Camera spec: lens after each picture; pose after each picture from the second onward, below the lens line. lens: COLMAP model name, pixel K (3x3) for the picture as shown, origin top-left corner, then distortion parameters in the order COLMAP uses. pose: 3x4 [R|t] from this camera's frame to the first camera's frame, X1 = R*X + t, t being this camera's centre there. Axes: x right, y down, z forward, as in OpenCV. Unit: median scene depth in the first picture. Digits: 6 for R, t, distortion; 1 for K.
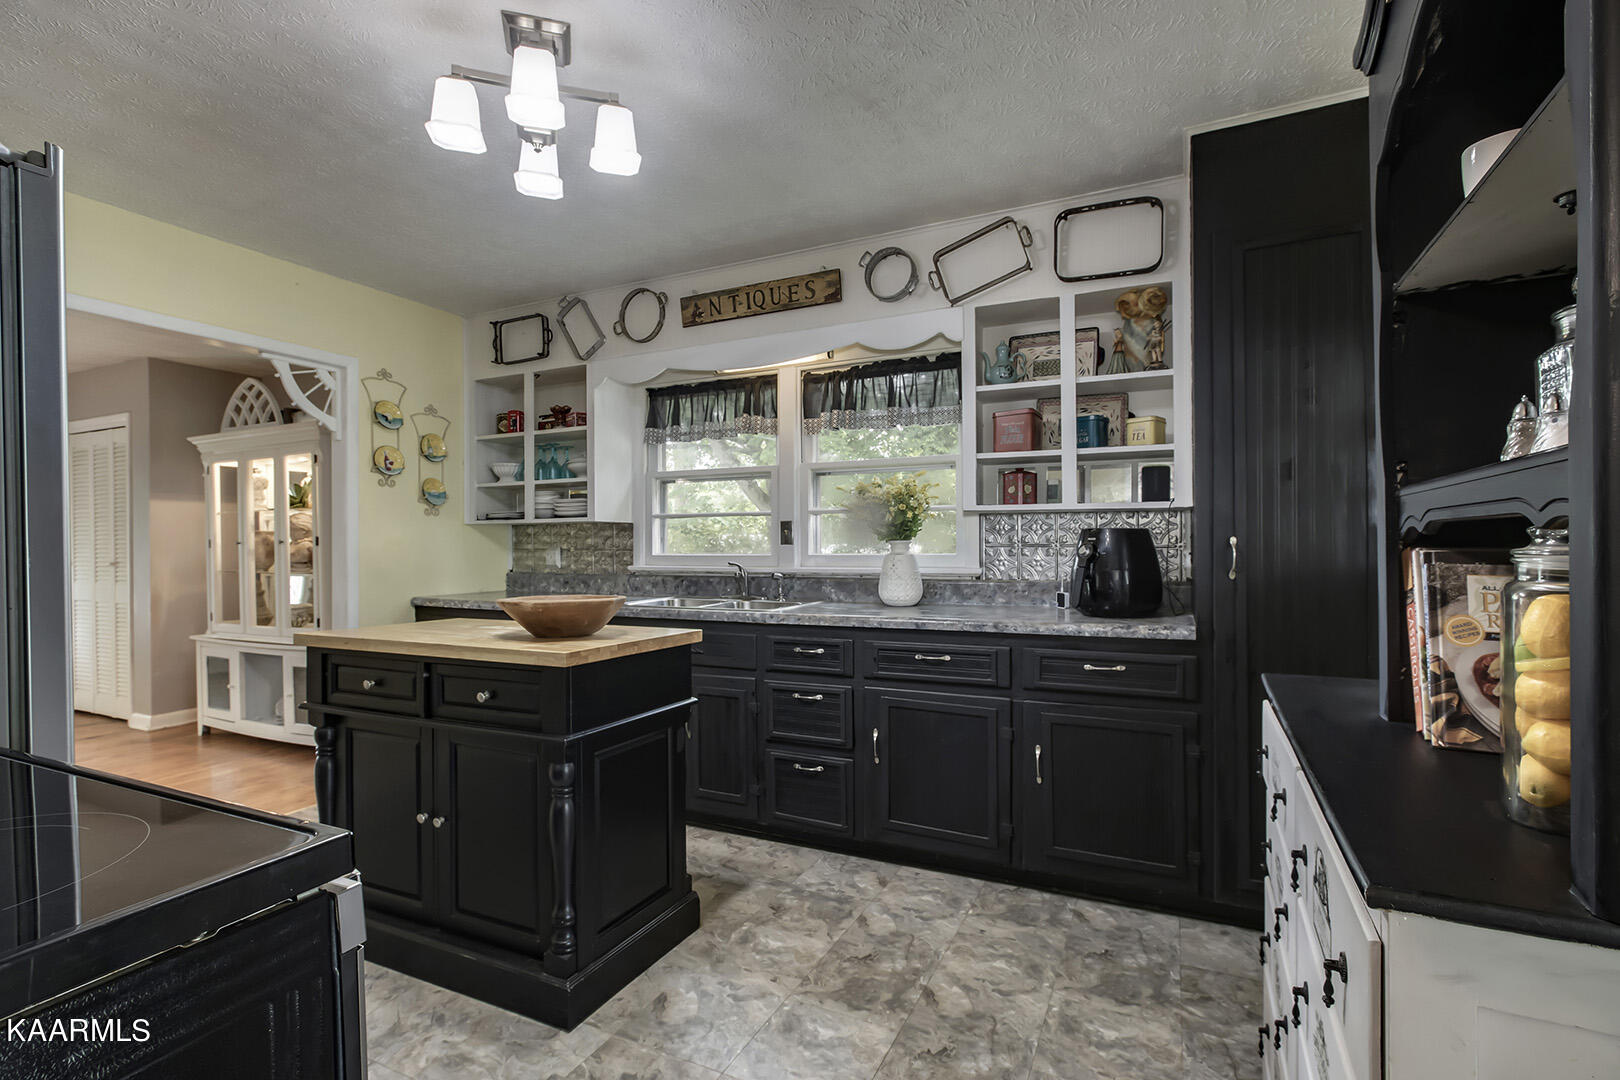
lens RADIAL K [[749.6, 0, 804.7], [0, 749.6, 544.9], [0, 0, 1]] dist [-0.002146, 0.000974]
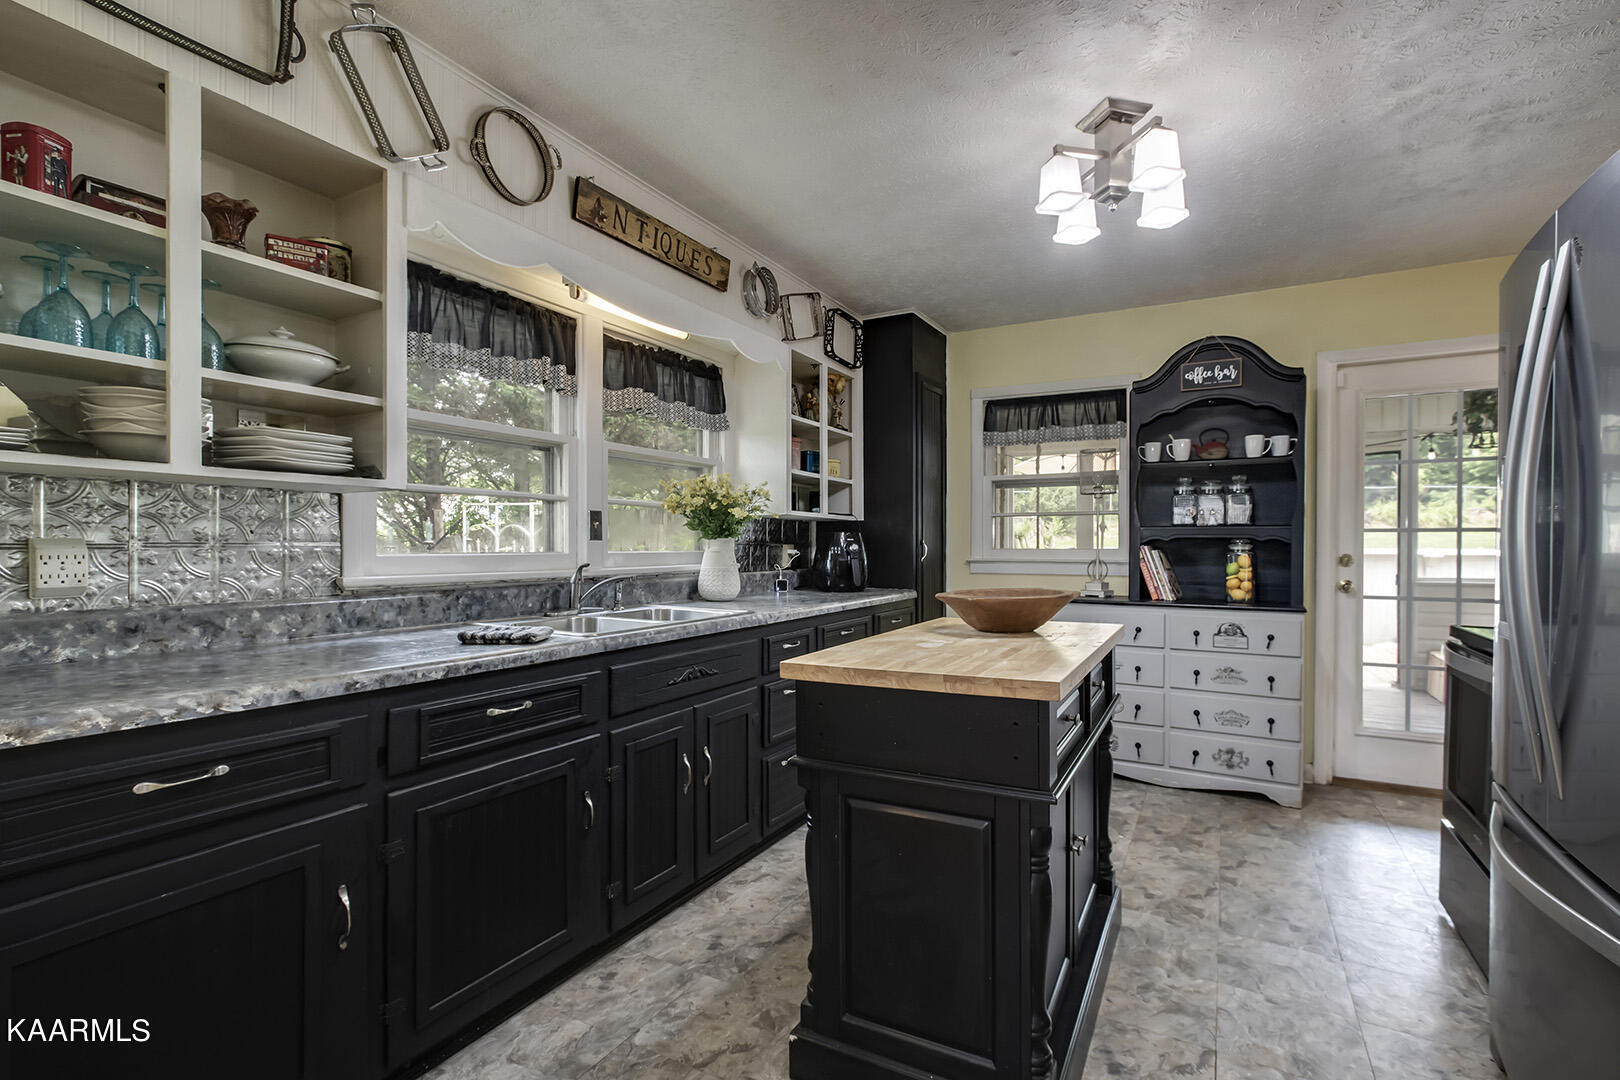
lens RADIAL K [[749.6, 0, 819.1], [0, 749.6, 546.1], [0, 0, 1]] dist [-0.002146, 0.000974]
pose [[0.045757, 0.008582, 0.998916, -0.862779], [0.004018, 0.999953, -0.008775, 0.014666], [-0.998945, 0.004416, 0.045720, 0.778312]]
